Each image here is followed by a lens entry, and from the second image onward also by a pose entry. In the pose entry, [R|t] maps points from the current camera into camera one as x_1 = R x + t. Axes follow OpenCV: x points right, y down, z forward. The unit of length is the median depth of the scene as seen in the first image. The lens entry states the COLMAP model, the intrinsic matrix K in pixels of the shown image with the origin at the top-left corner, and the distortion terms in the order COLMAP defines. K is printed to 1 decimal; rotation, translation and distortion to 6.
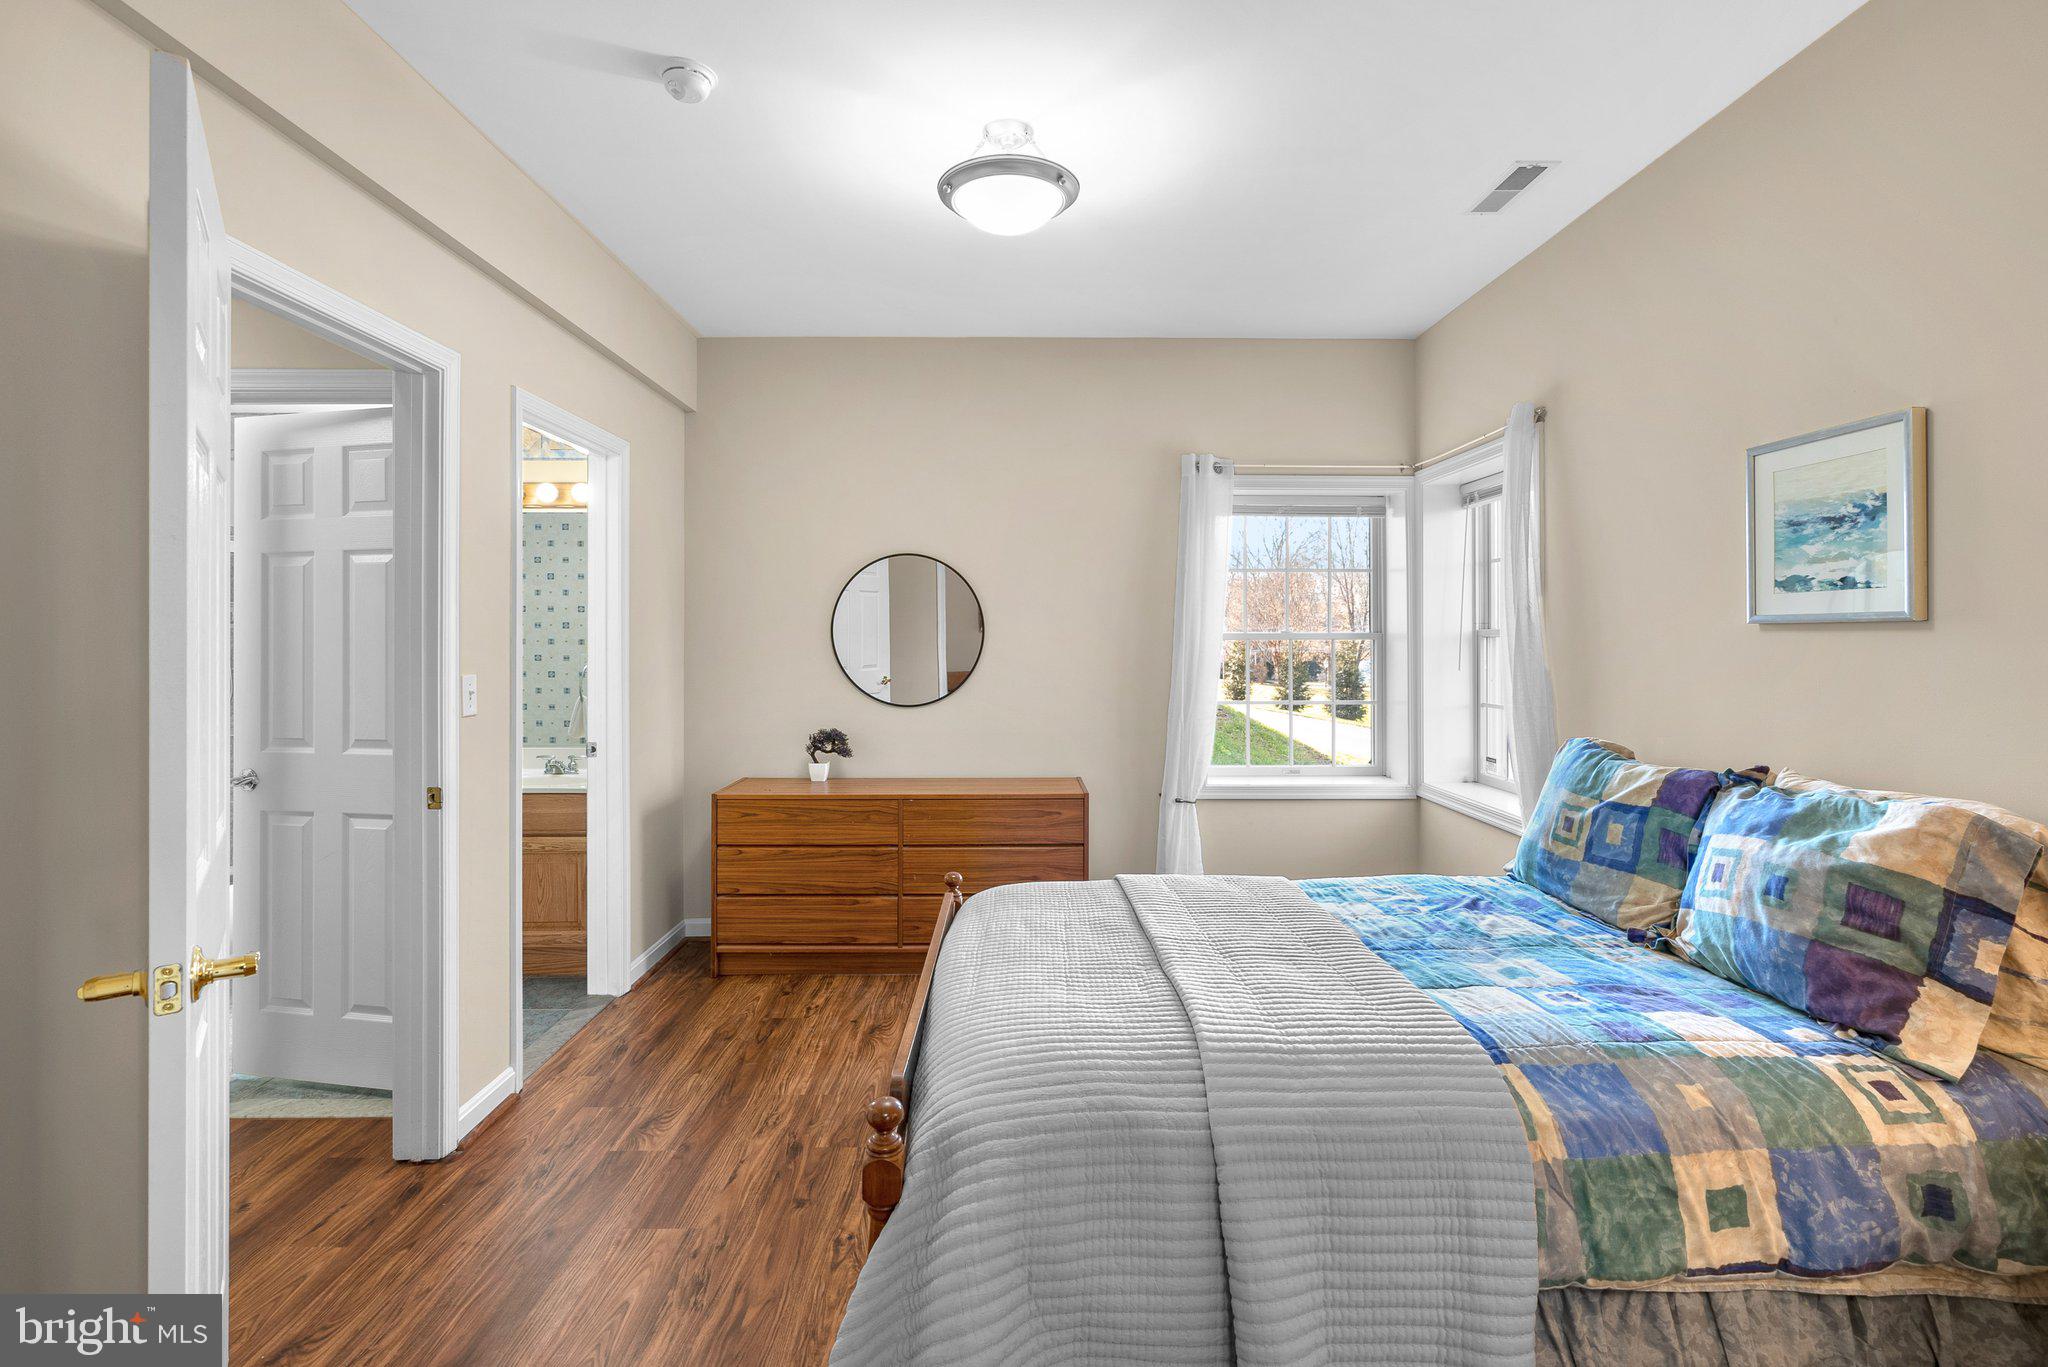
lens RADIAL K [[948.8, 0, 1014.2], [0, 948.8, 630.9], [0, 0, 1]] dist [-0.005325, 0.005559]
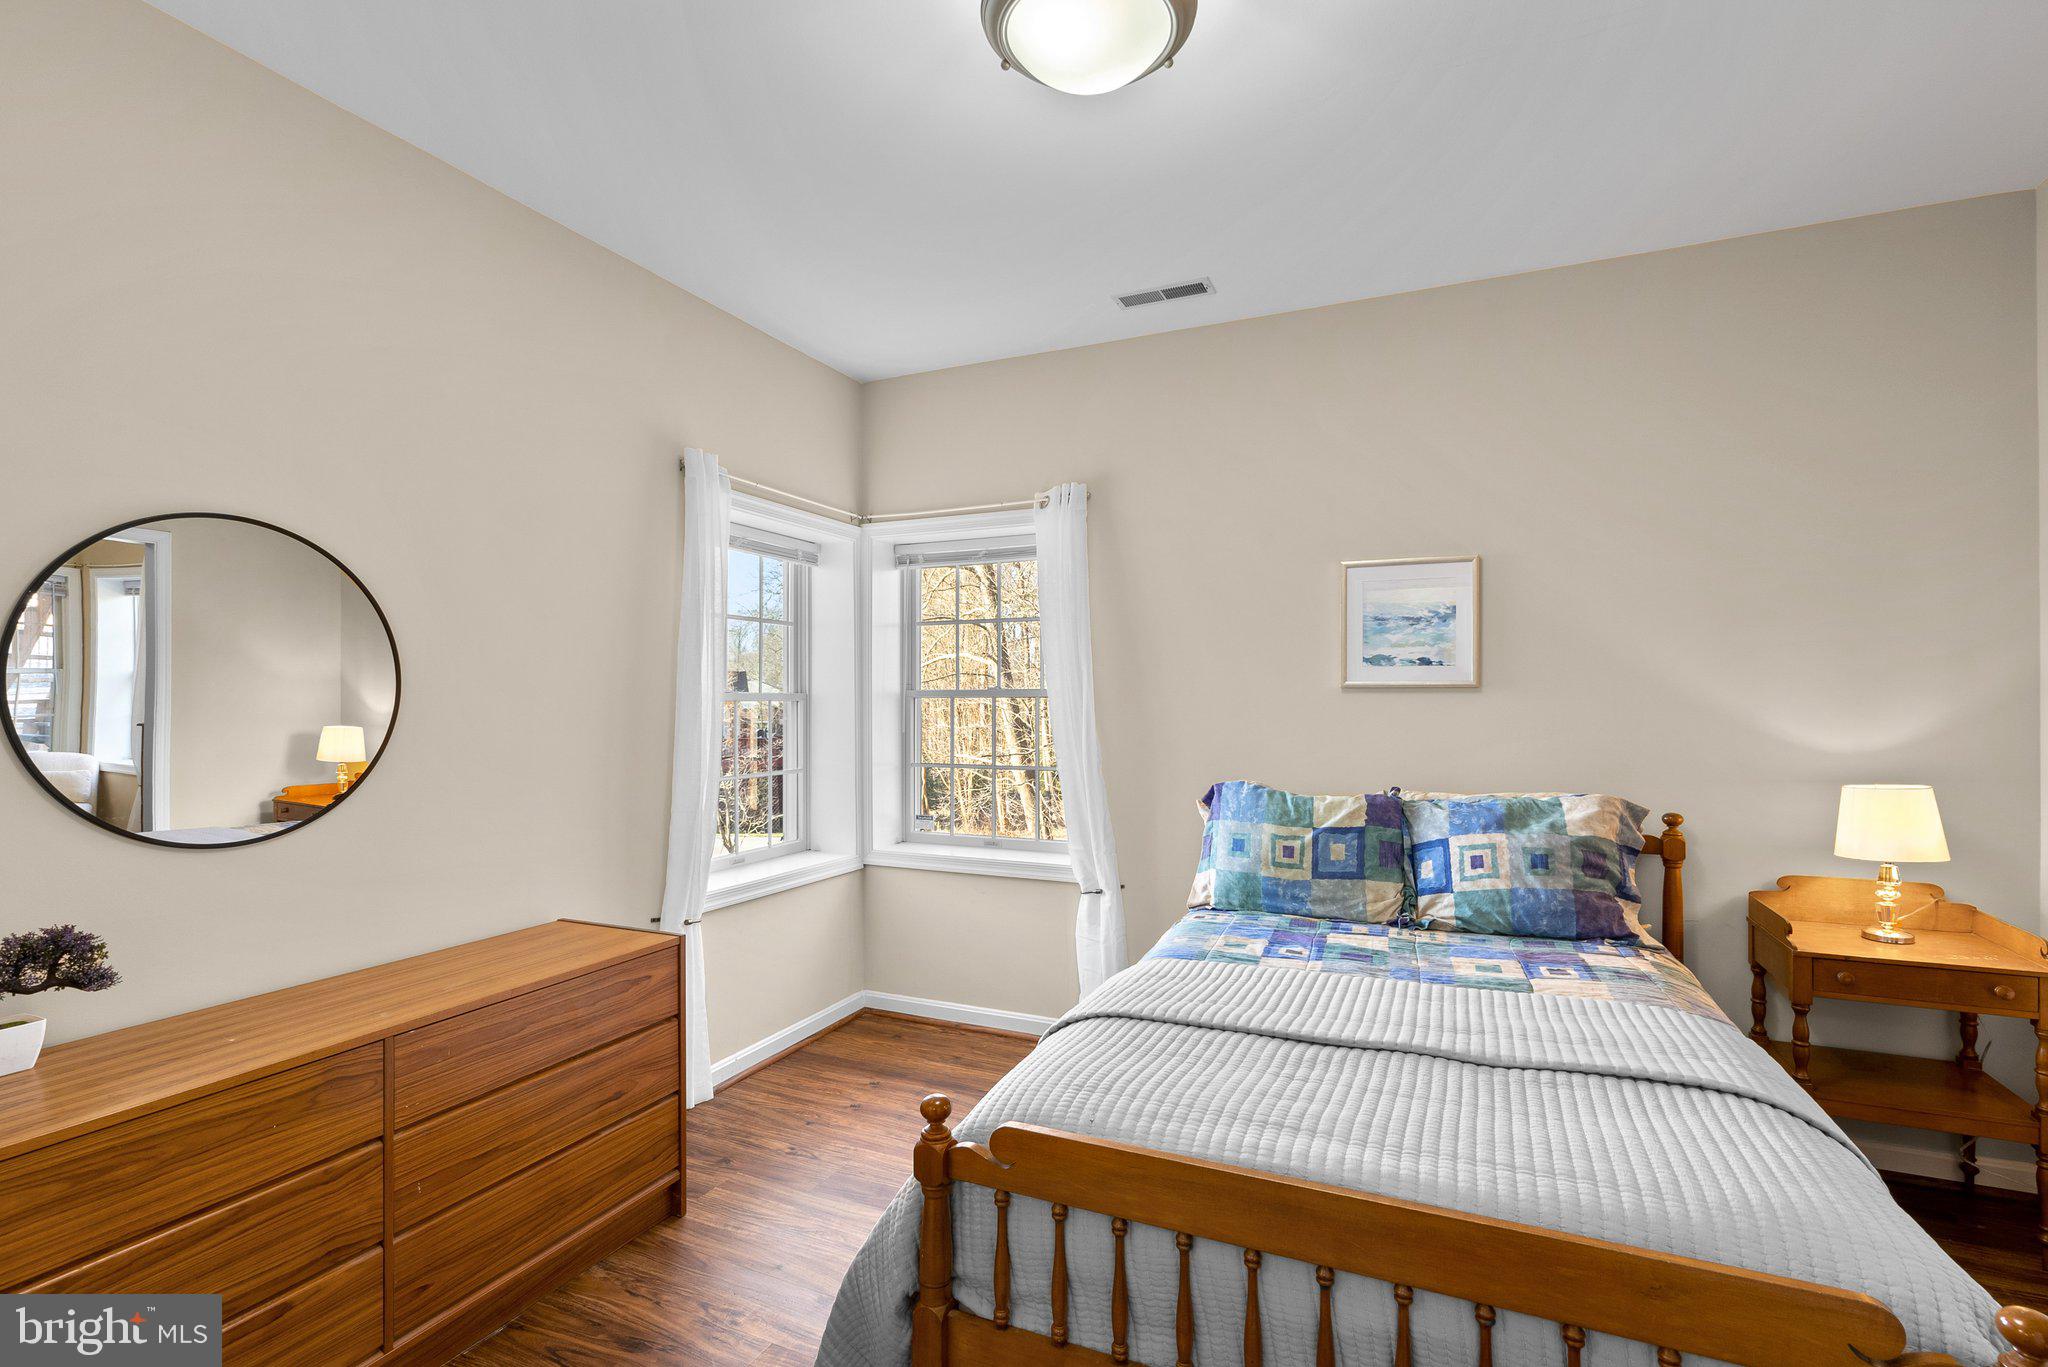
lens RADIAL K [[948.8, 0, 1027.8], [0, 948.8, 695.5], [0, 0, 1]] dist [-0.005325, 0.005559]
pose [[0.418327, 0.003215, 0.908291, -0.709658], [-0.005275, 0.999985, -0.001111, 0.008393], [-0.908281, -0.004327, 0.418338, 0.864680]]
